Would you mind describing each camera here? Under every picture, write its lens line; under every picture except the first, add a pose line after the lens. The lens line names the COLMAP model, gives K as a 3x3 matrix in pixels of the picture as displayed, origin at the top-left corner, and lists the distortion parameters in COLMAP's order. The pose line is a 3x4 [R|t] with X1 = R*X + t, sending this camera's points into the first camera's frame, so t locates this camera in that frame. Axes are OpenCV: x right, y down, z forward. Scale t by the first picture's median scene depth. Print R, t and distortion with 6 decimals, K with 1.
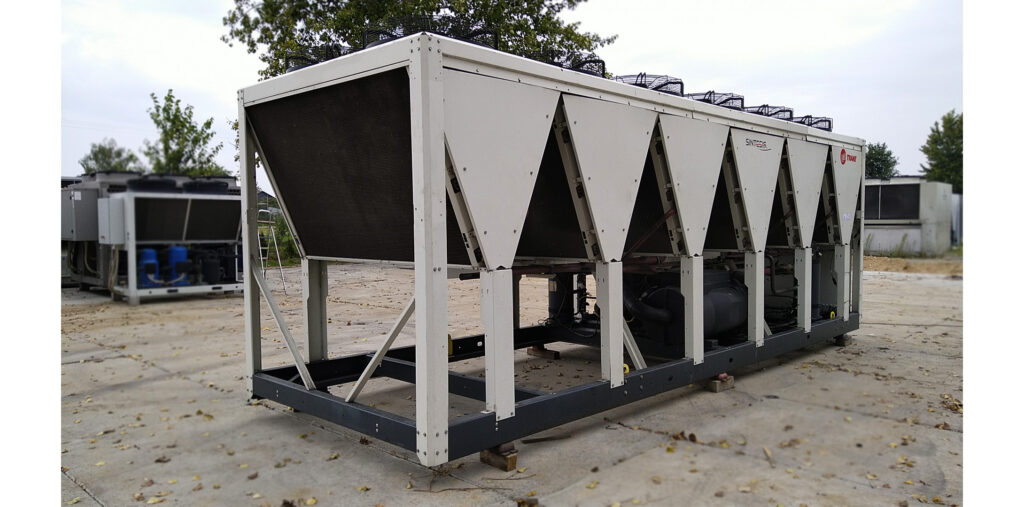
lens RADIAL K [[701.2, 0, 512.0], [0, 701.2, 253.5], [0, 0, 1]] dist [-0.000823, -0.000085]
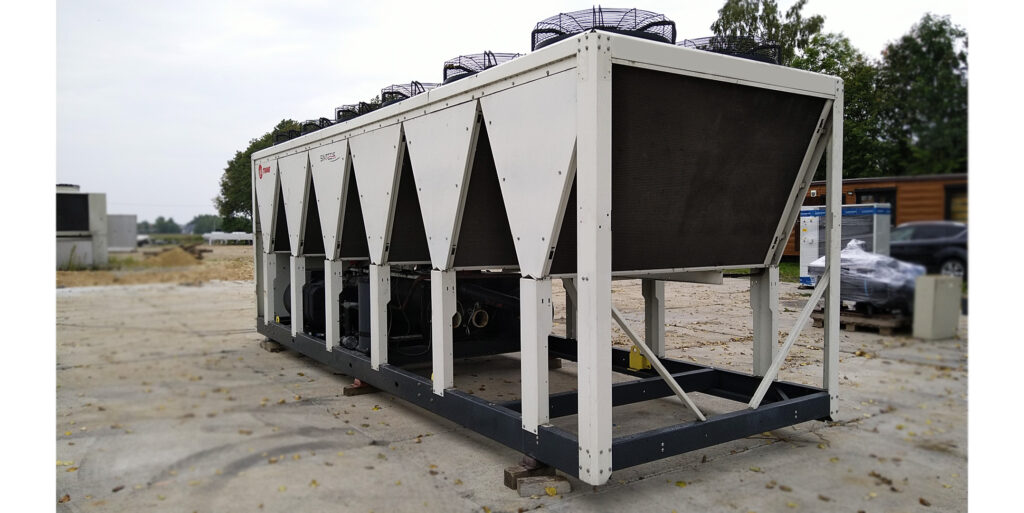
lens RADIAL K [[698.0, 0, 512.0], [0, 698.0, 256.5], [0, 0, 1]] dist [0.025565, 0.000015]
pose [[0.211964, -0.036567, 0.976593, -1.066613], [0.049604, 0.998414, 0.026618, -0.043496], [-0.976018, 0.042800, 0.213442, 0.925202]]
